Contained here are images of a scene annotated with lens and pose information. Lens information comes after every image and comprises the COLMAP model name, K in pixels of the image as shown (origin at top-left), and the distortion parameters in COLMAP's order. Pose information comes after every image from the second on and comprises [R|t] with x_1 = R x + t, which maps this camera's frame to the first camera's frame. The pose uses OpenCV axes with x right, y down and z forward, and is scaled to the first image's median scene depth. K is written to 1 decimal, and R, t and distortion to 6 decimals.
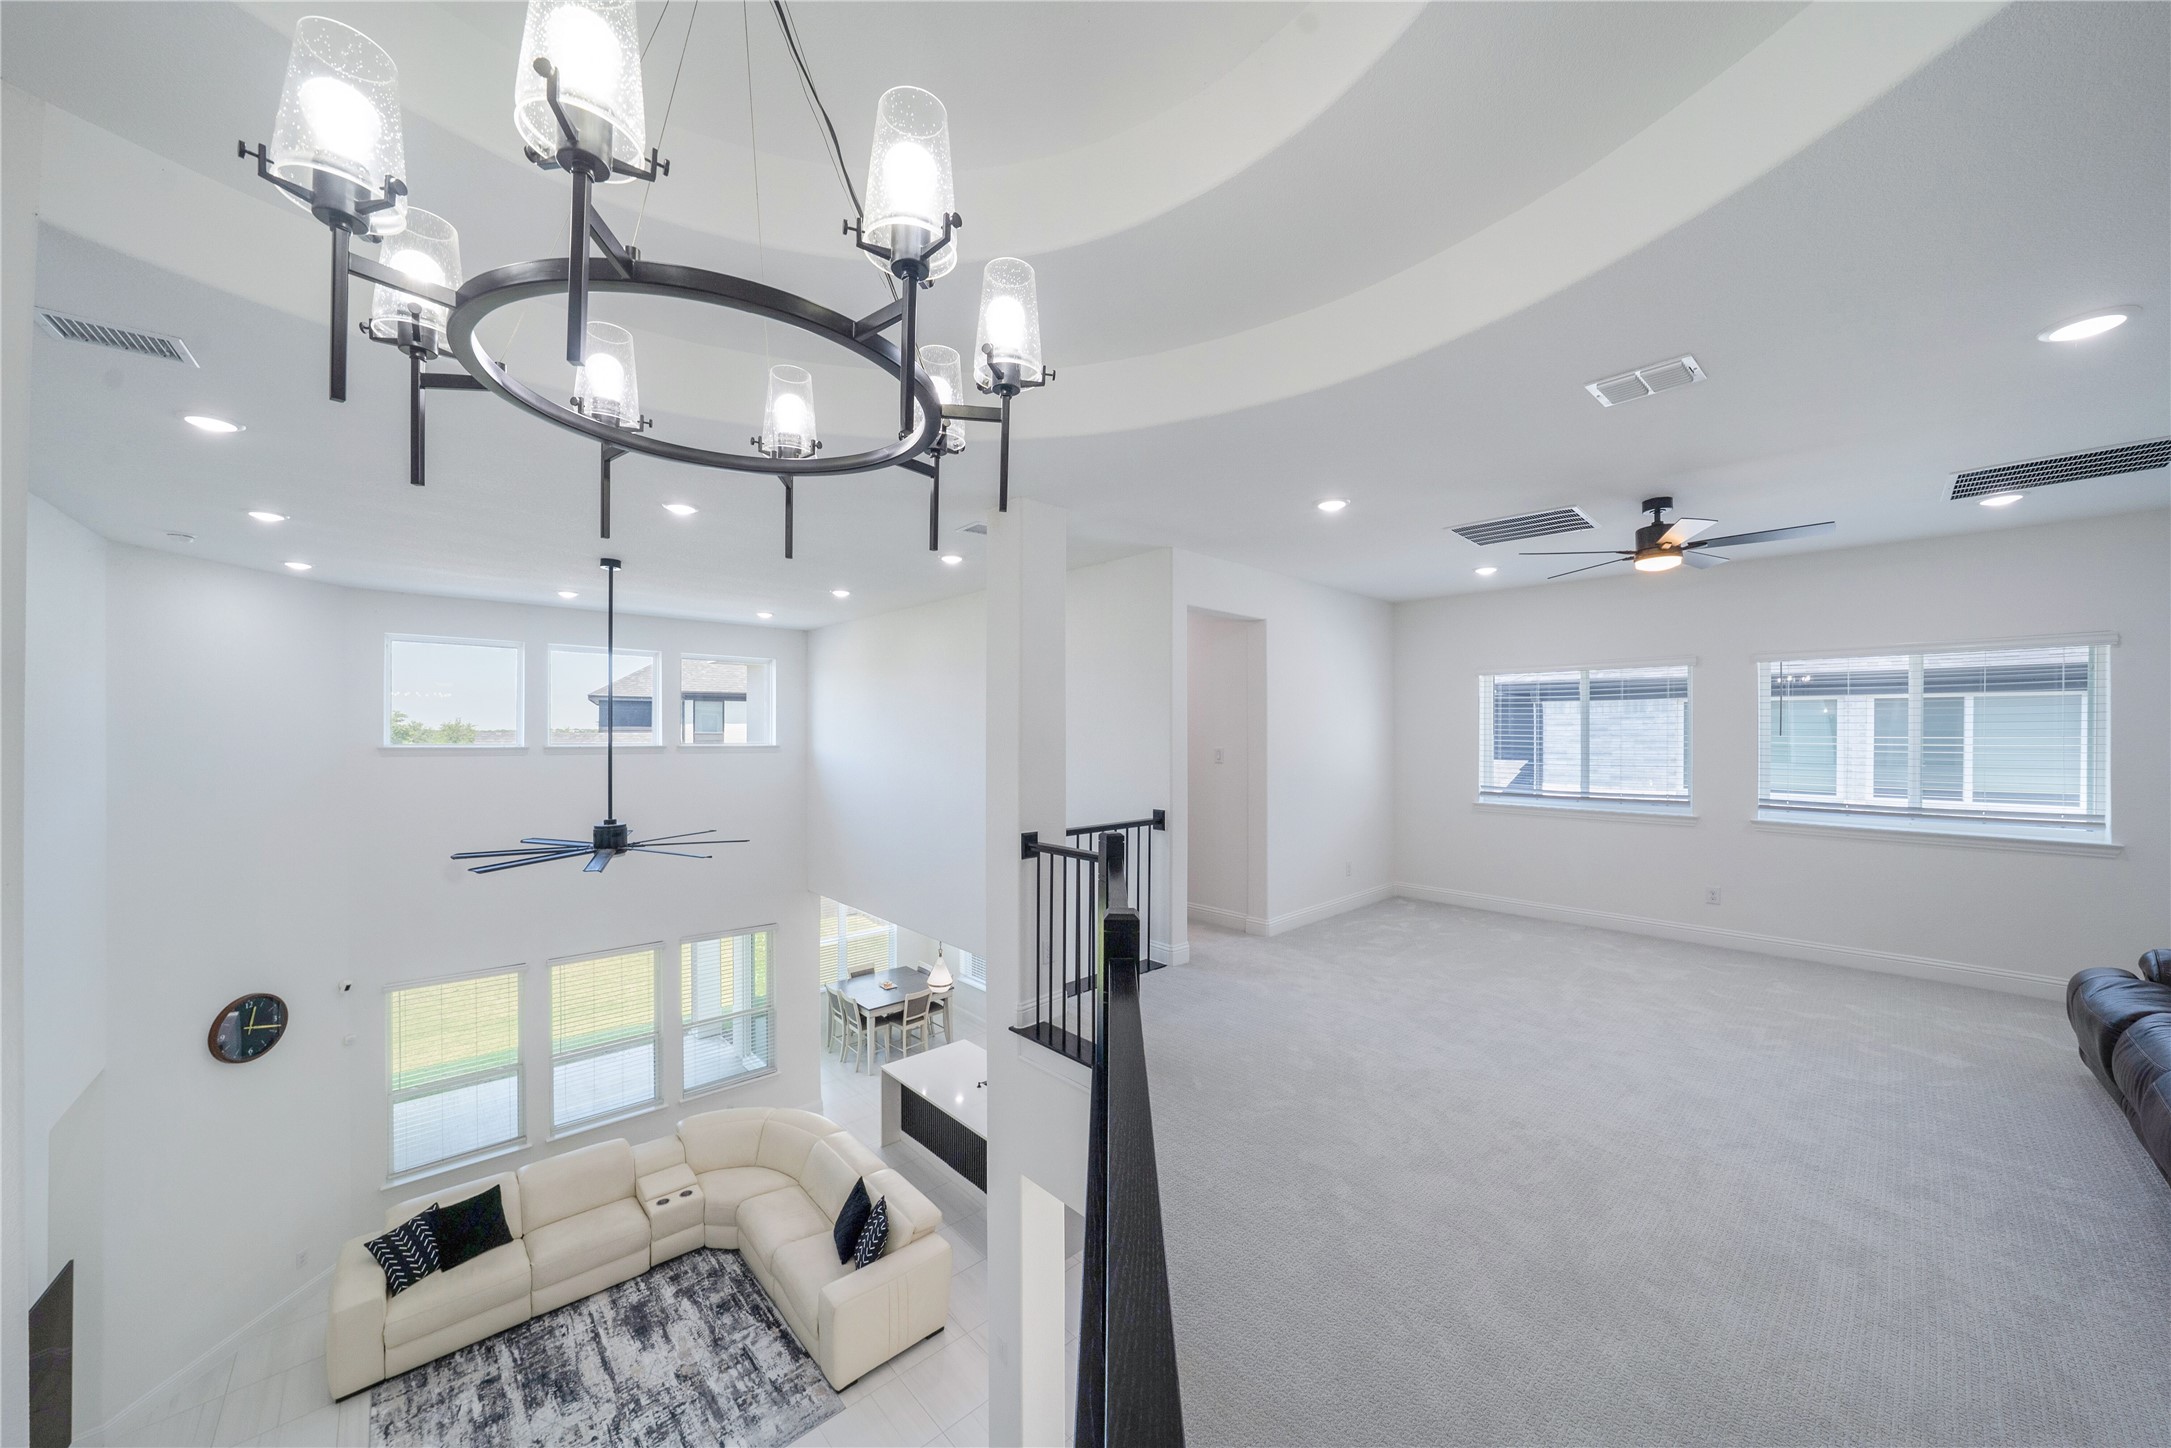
lens RADIAL K [[751.5, 0, 1084.3], [0, 751.5, 730.6], [0, 0, 1]] dist [-0.024121, 0.003276]
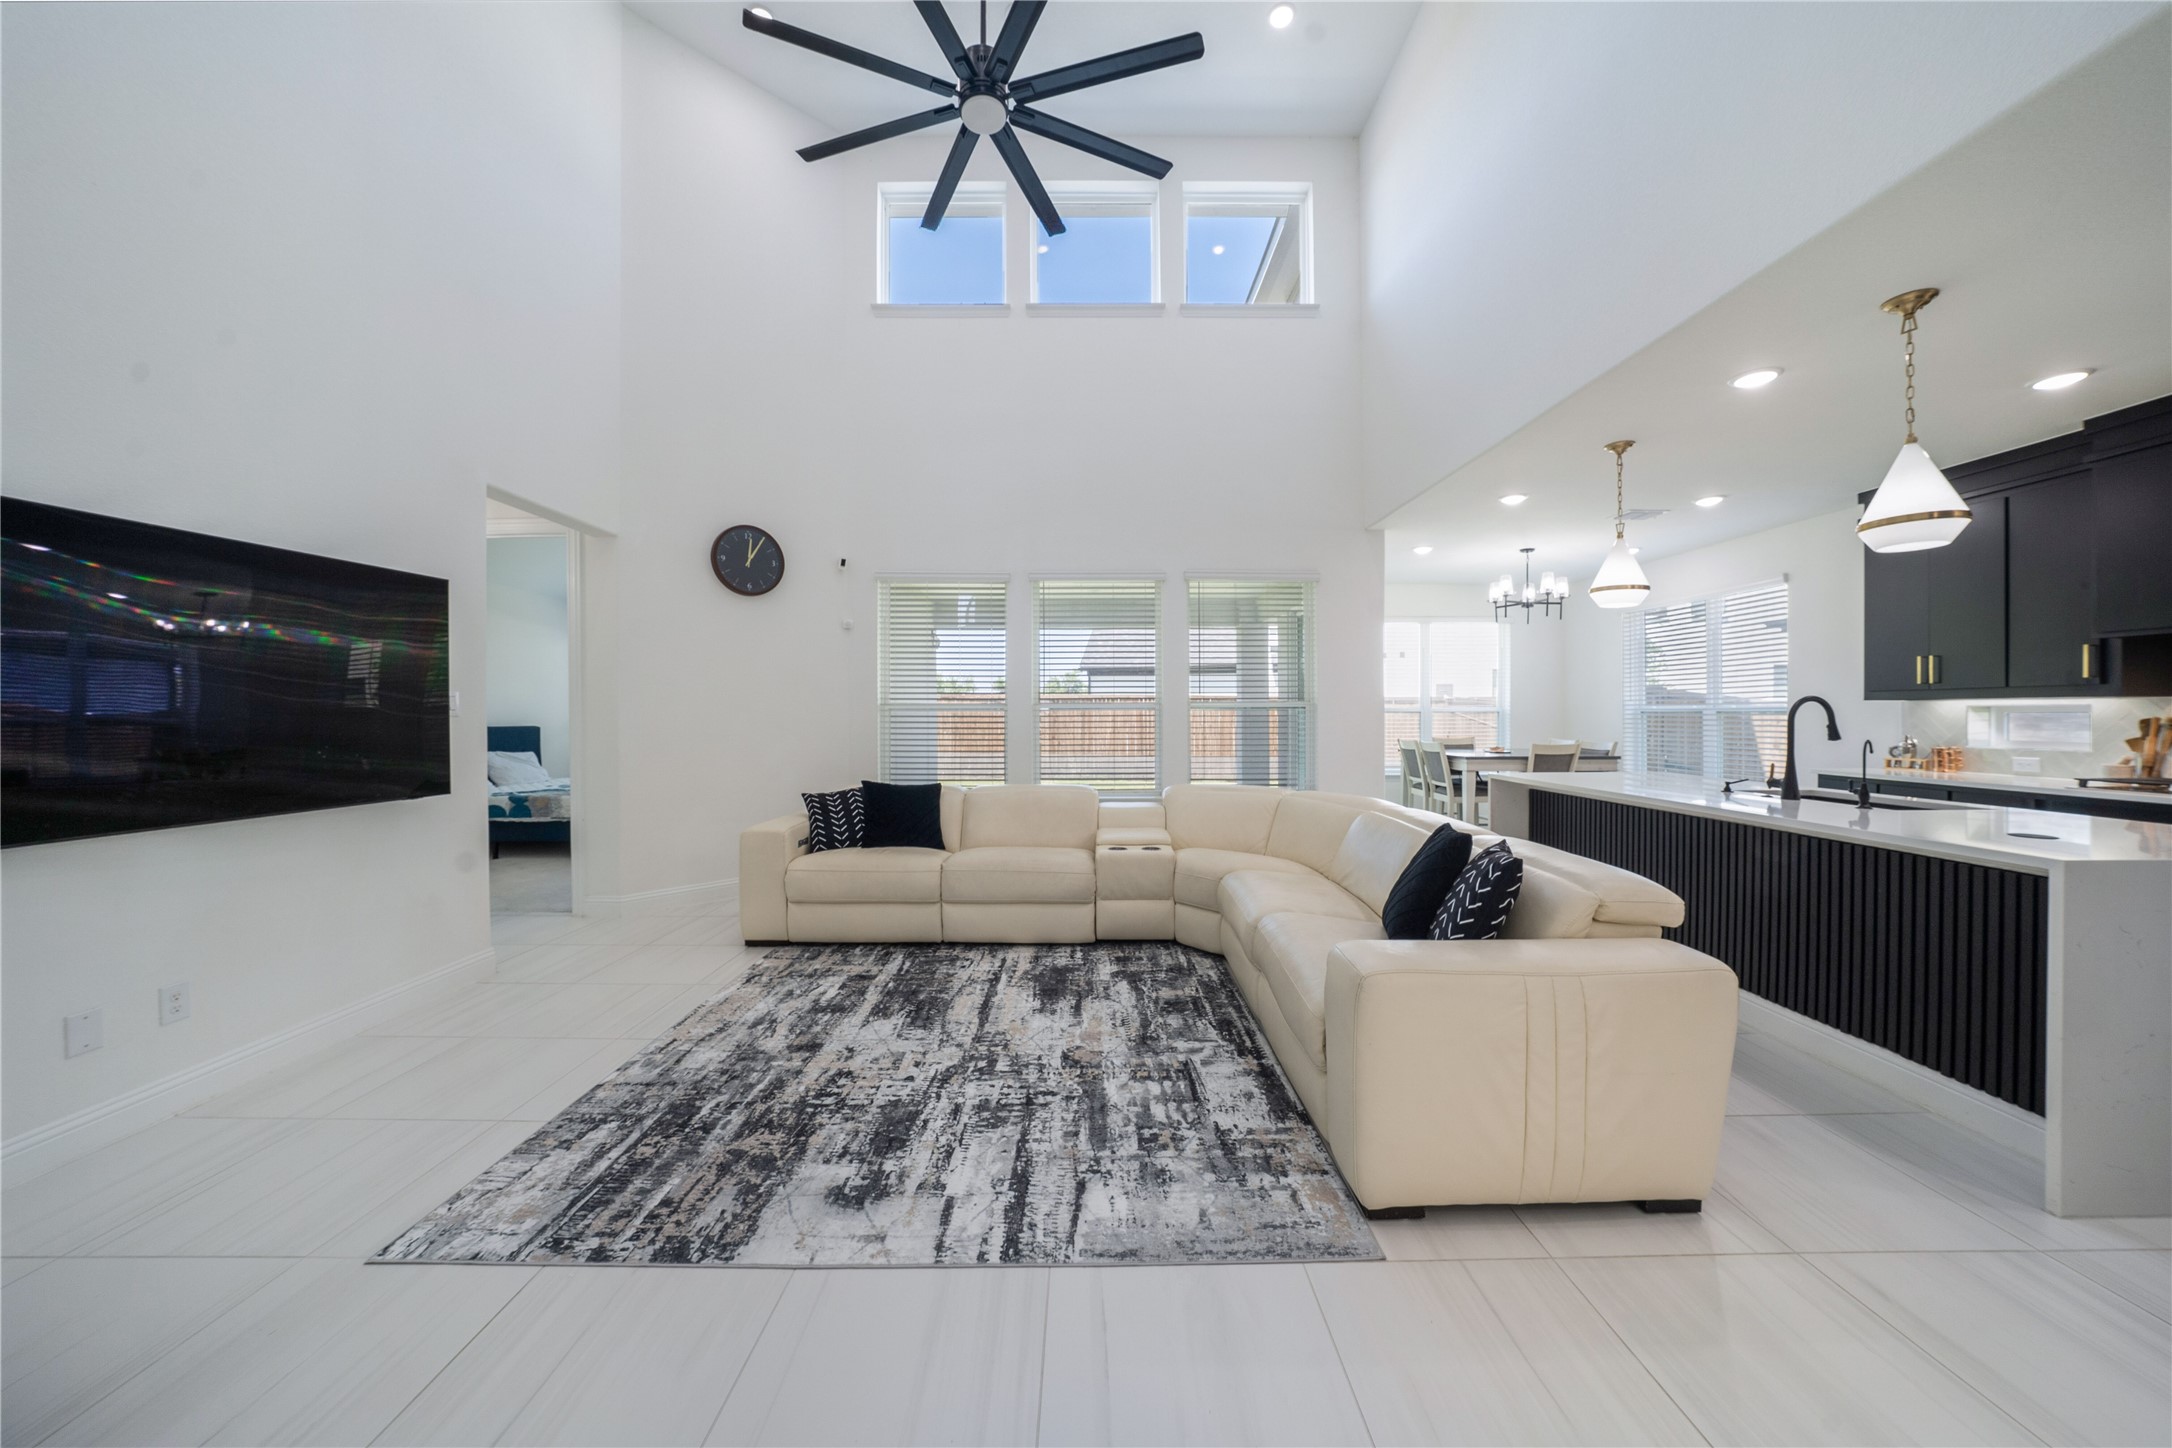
lens RADIAL K [[751.8, 0, 1080.4], [0, 751.8, 714.1], [0, 0, 1]] dist [-0.024121, 0.003276]
pose [[0.726374, 0.001249, -0.687299, -0.188901], [0.009909, 0.999875, 0.012289, 0.654613], [0.687229, -0.015736, 0.726271, 0.650886]]
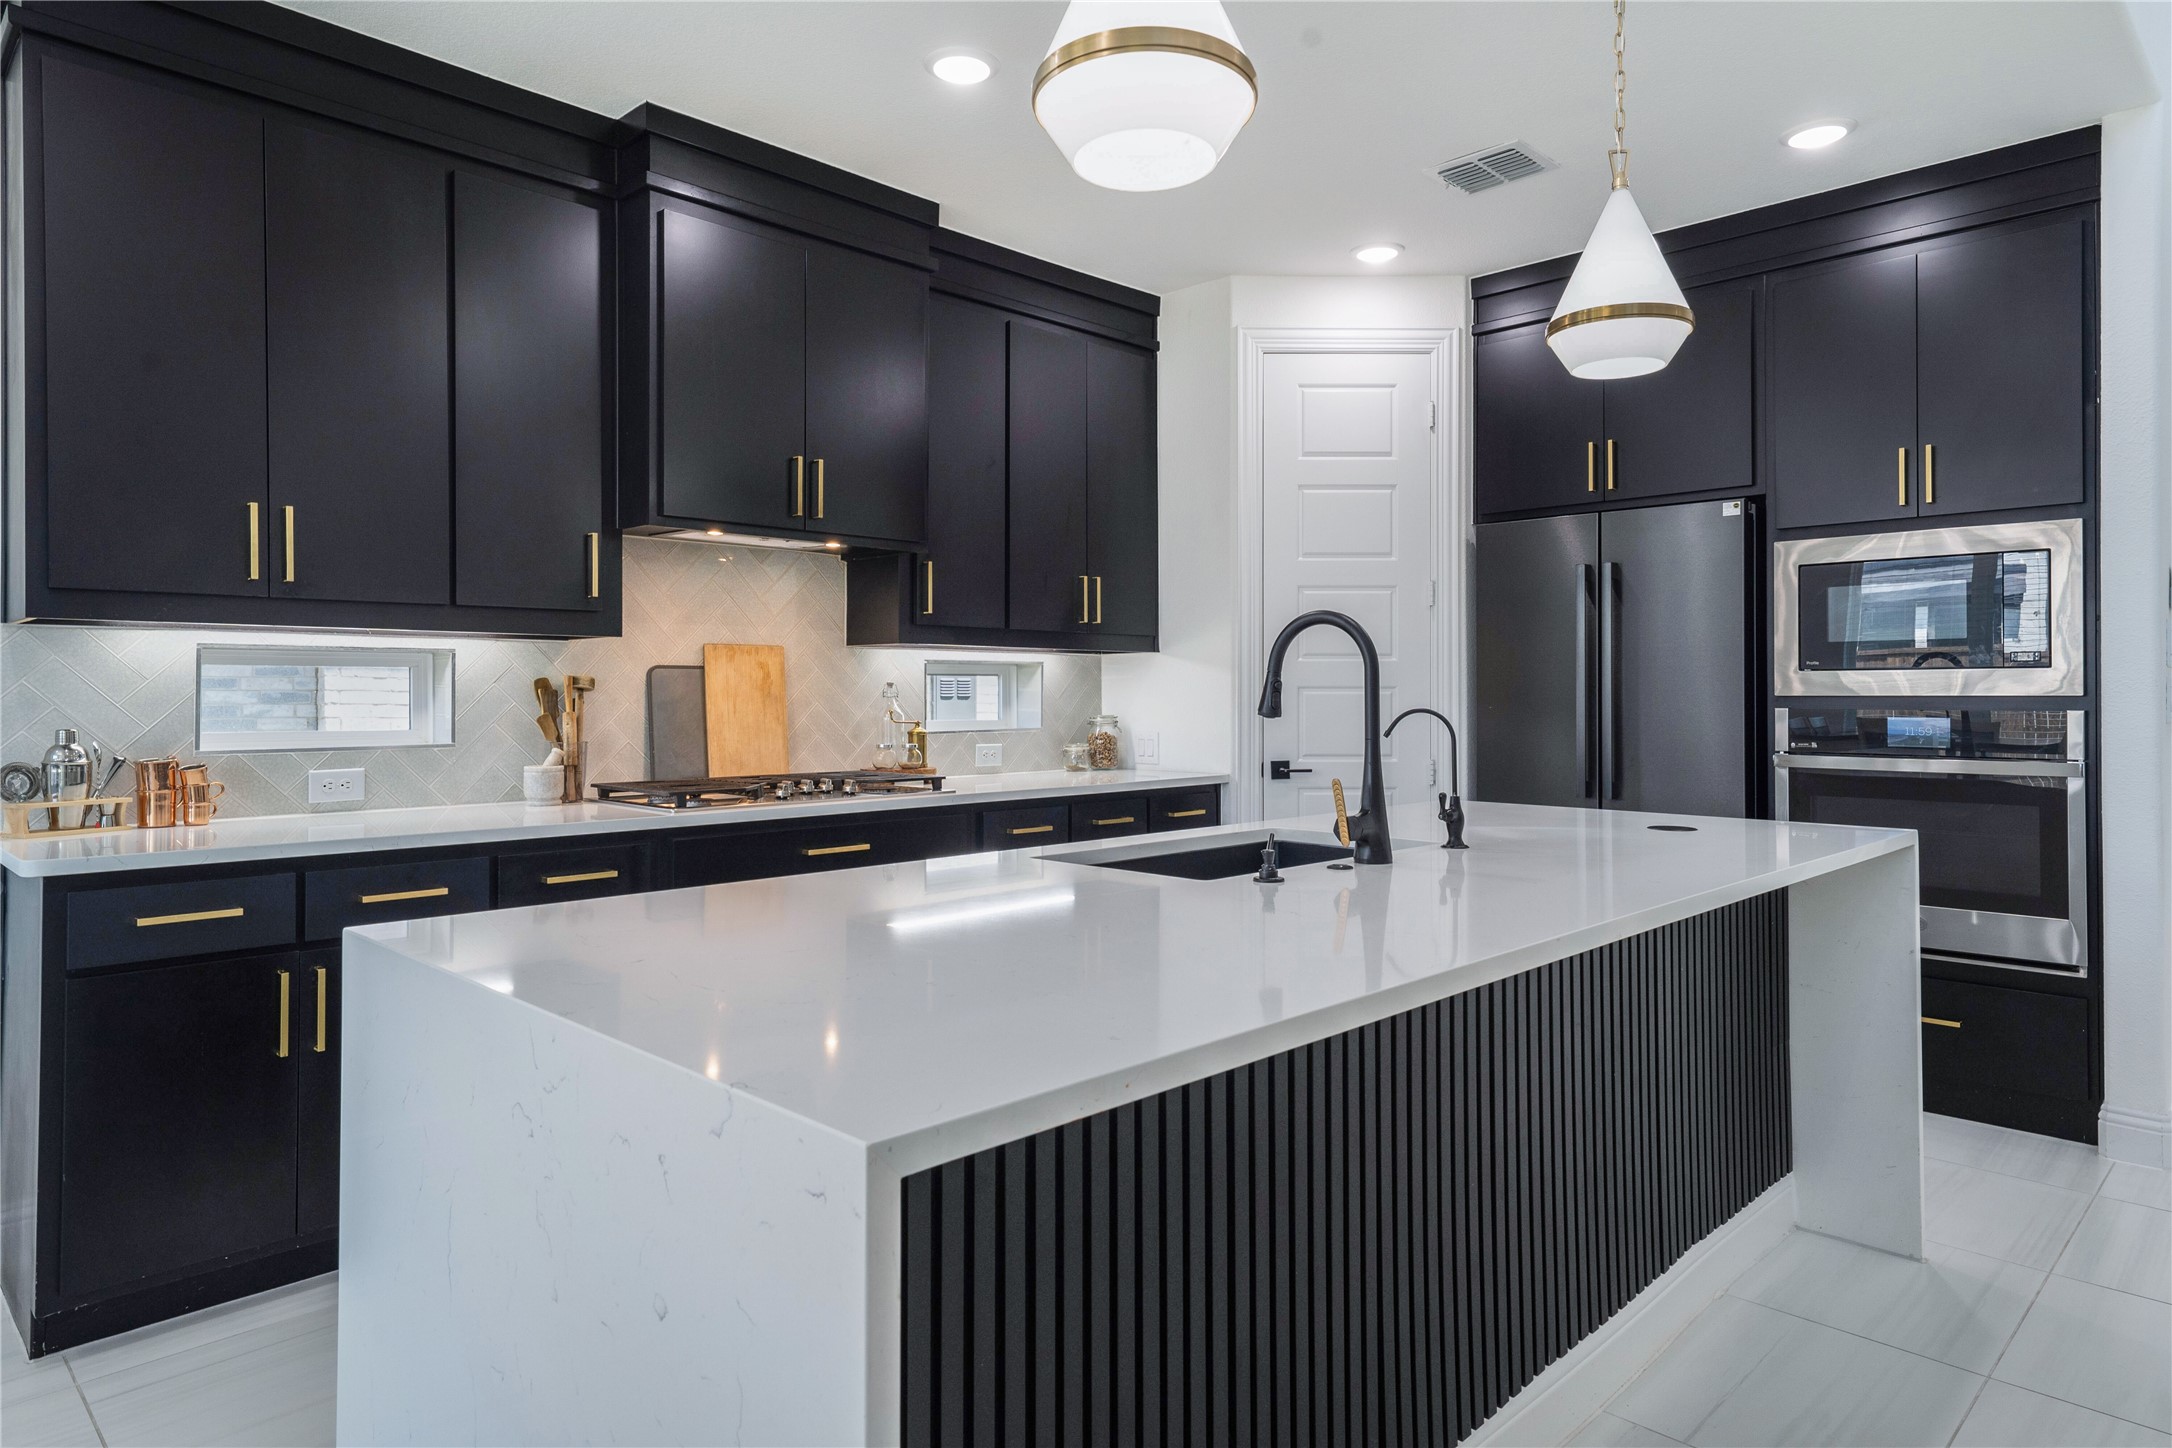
lens RADIAL K [[1317.9, 0, 1075.6], [0, 1317.9, 692.2], [0, 0, 1]] dist [0.046009, 0.000962]
pose [[-0.045556, 0.004054, 0.998954, -0.644083], [-0.012354, 0.999913, -0.004621, 0.686493], [-0.998885, -0.012551, -0.045502, 1.646445]]
